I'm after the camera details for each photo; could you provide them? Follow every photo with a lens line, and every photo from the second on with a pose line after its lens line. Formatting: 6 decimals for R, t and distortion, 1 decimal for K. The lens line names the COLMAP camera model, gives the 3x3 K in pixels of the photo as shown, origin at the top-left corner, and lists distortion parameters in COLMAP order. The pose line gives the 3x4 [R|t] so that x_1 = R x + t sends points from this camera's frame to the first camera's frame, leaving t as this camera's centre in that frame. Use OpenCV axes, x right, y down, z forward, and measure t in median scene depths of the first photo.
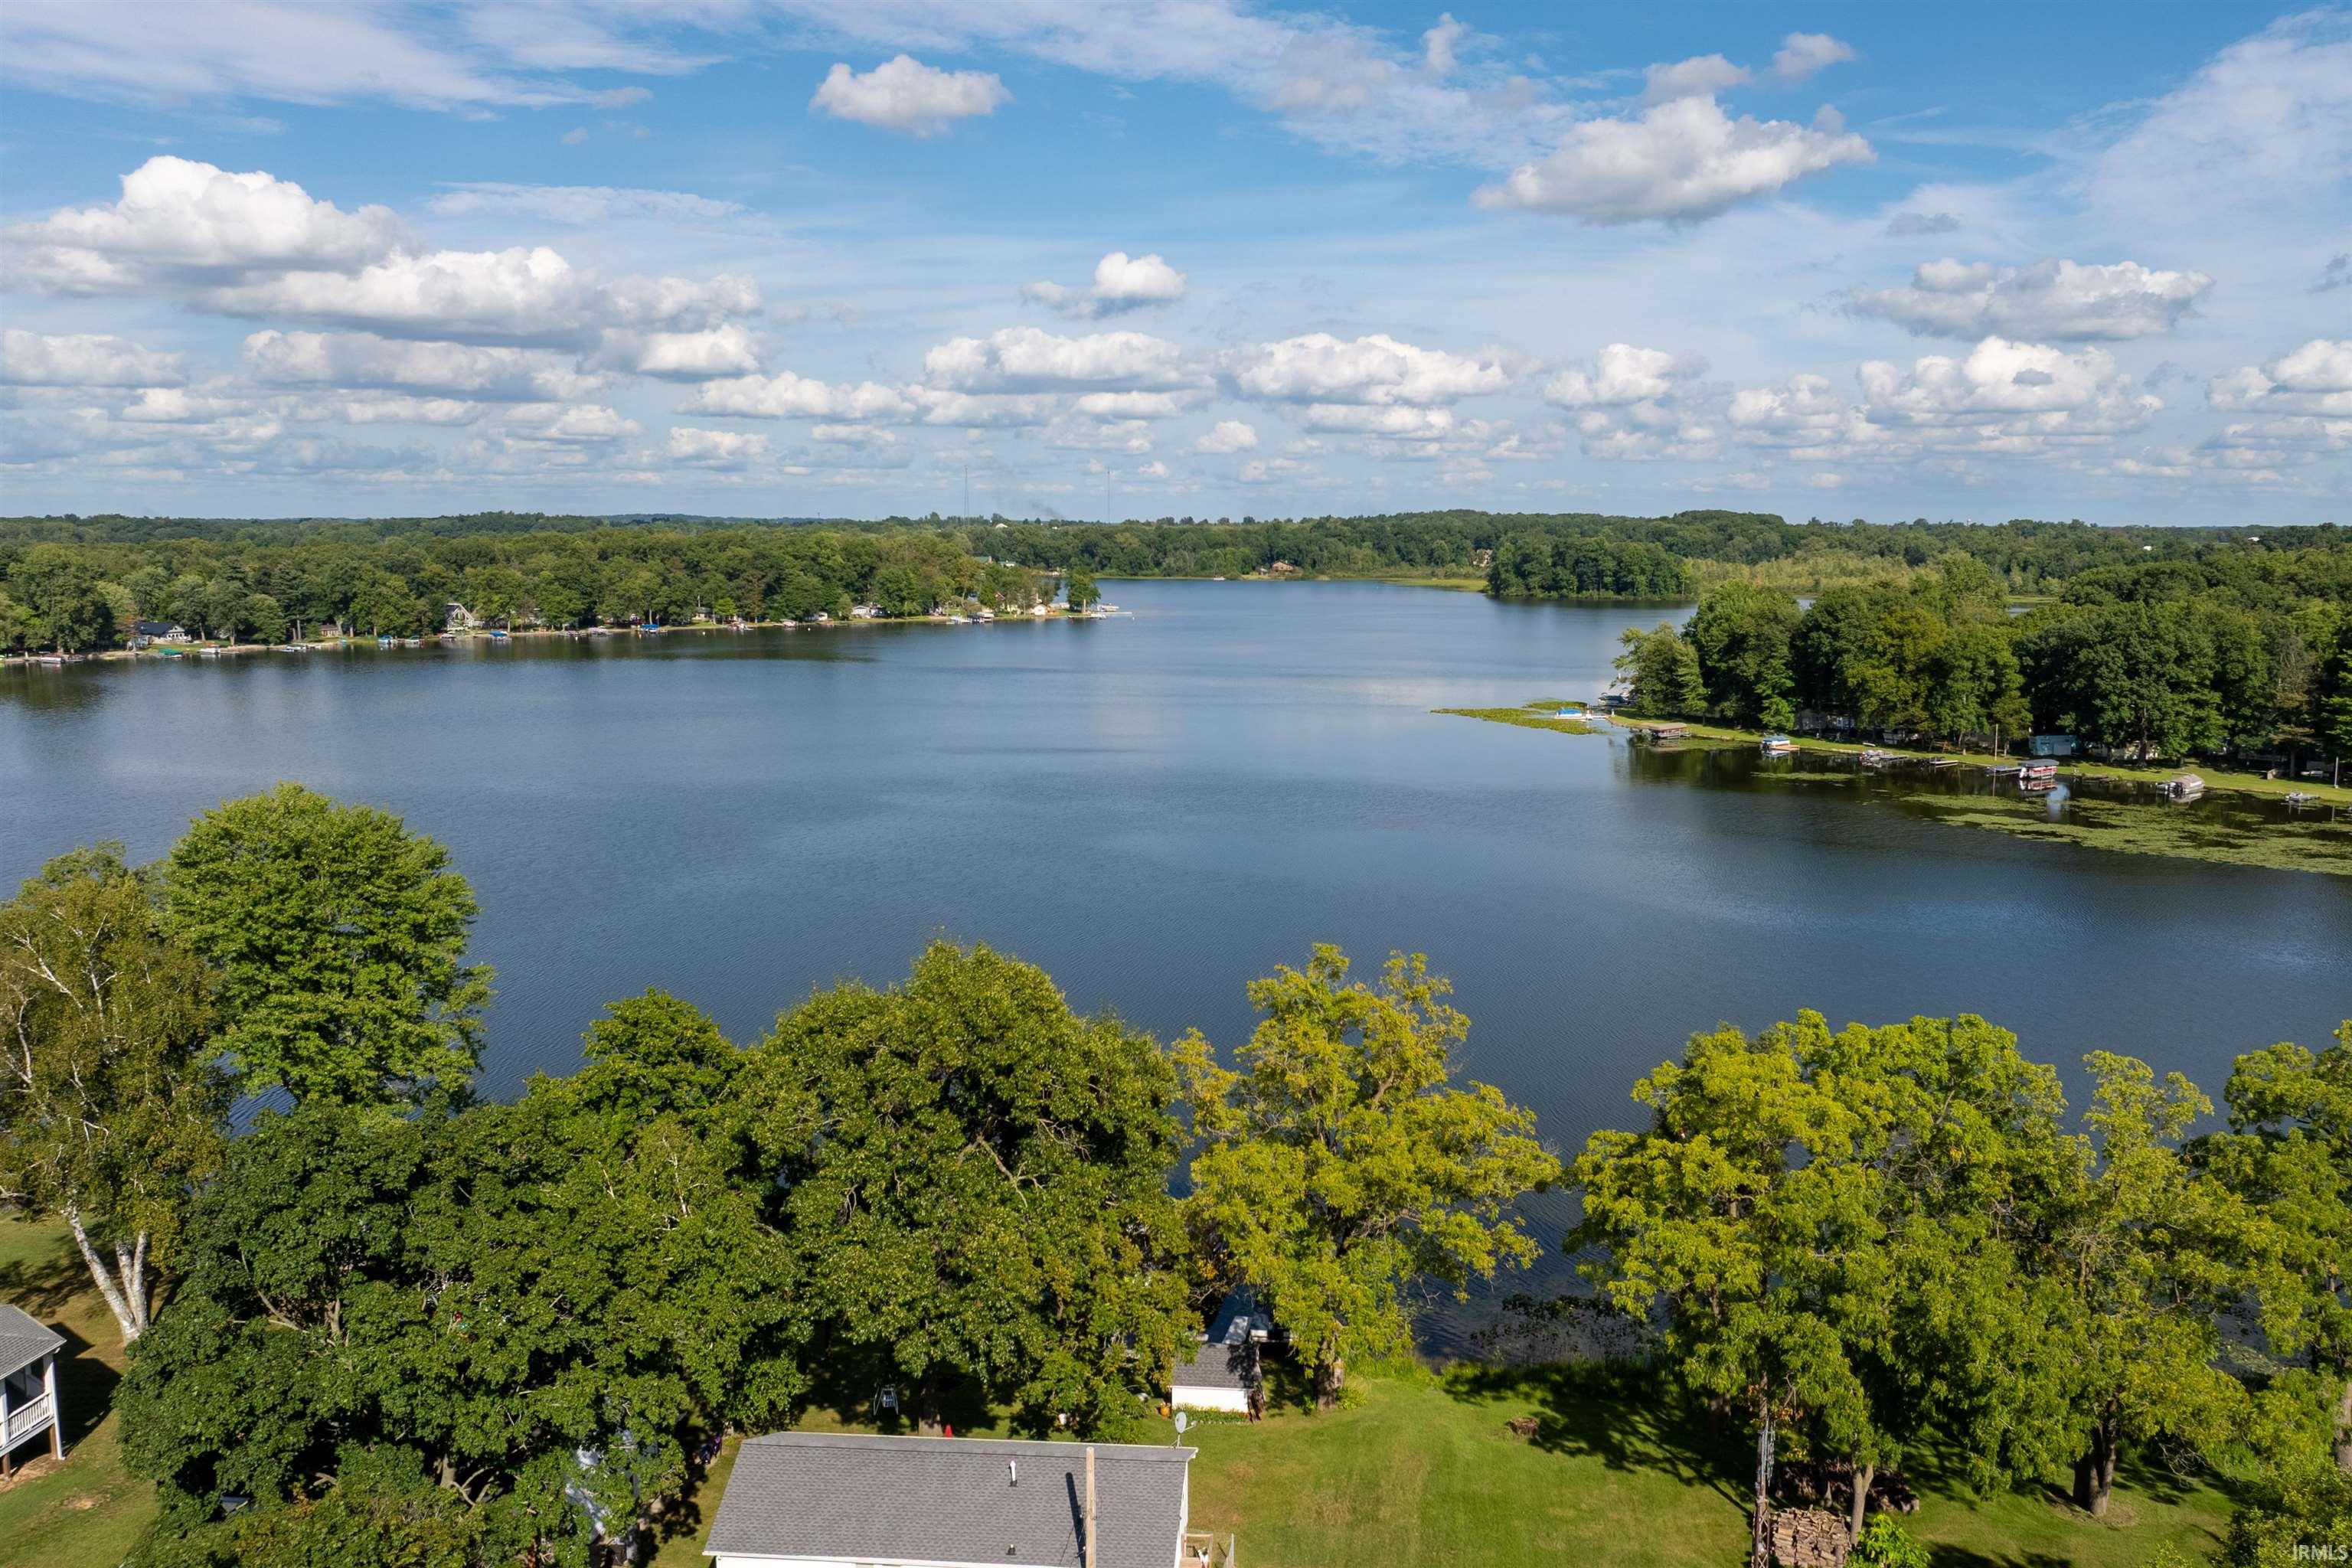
lens RADIAL K [[2157.8, 0, 1215.8], [0, 2157.8, 748.7], [0, 0, 1]] dist [-0.008133, -0.057895]
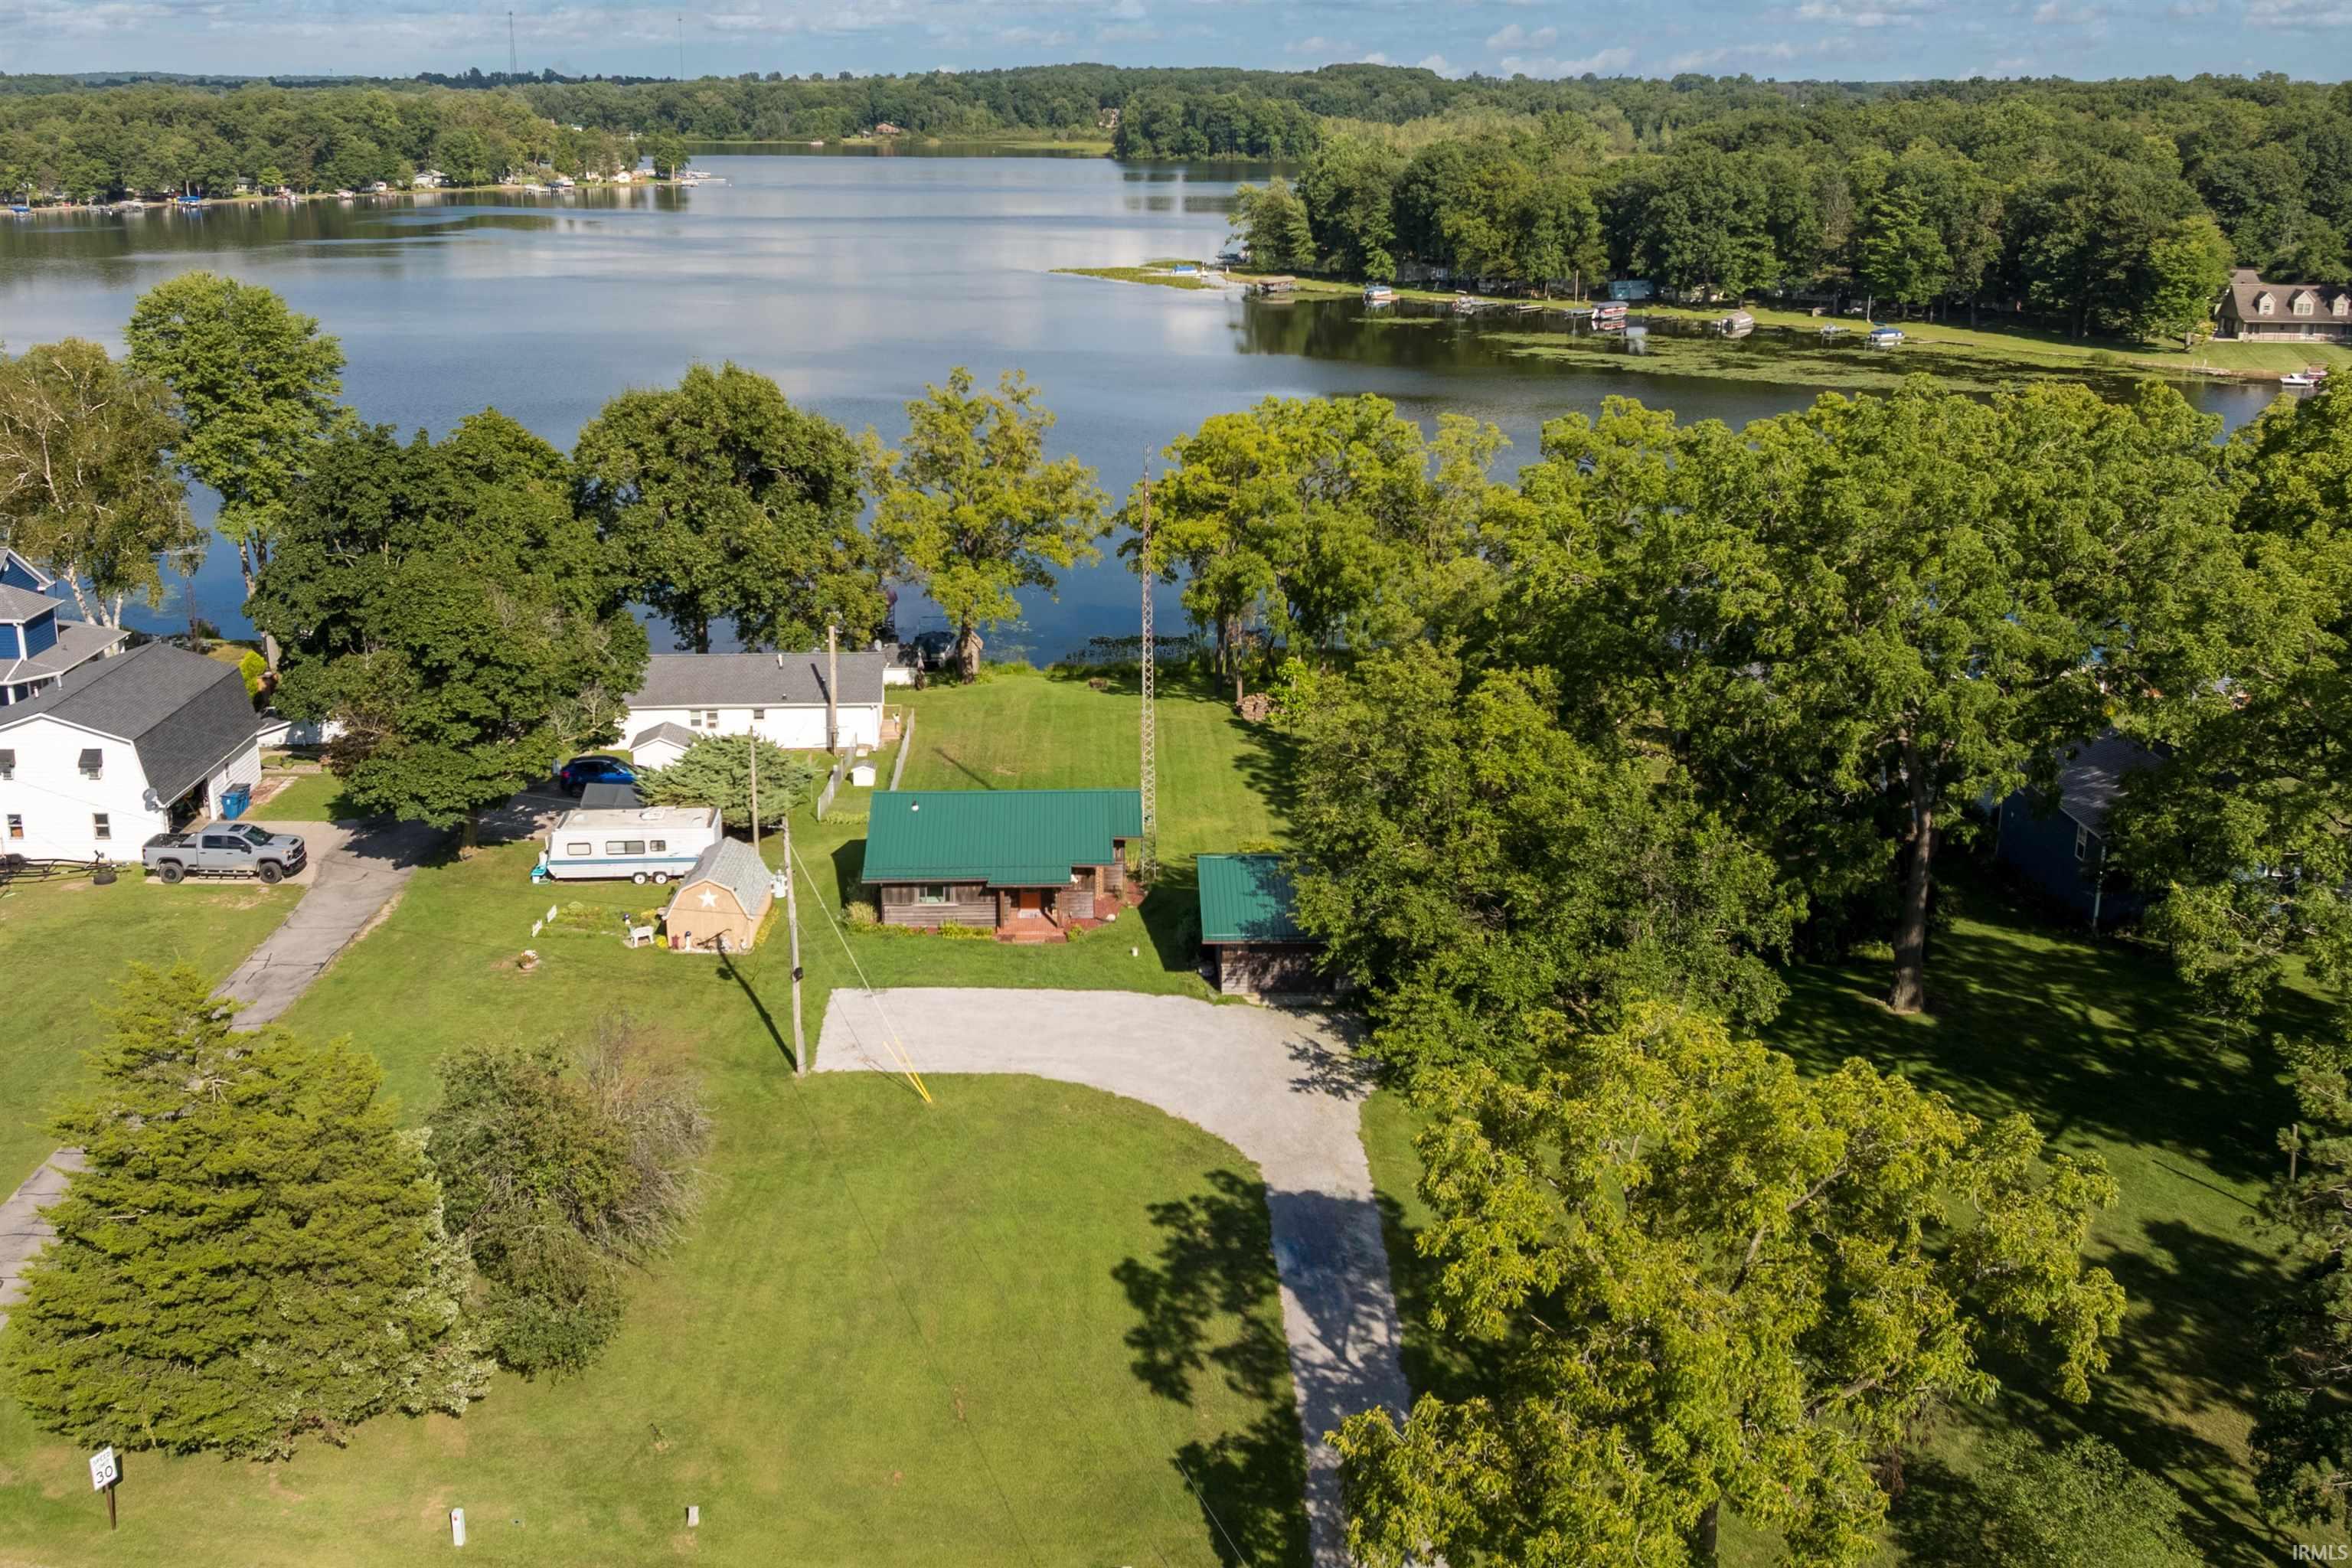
lens RADIAL K [[2411.1, 0, 1168.5], [0, 2411.1, 714.7], [0, 0, 1]] dist [0.000975, -0.079429]
pose [[0.989524, -0.038285, 0.139197, -0.010769], [0.016536, 0.987907, 0.154164, 0.017483], [-0.143416, -0.150248, 0.978191, -0.158998]]
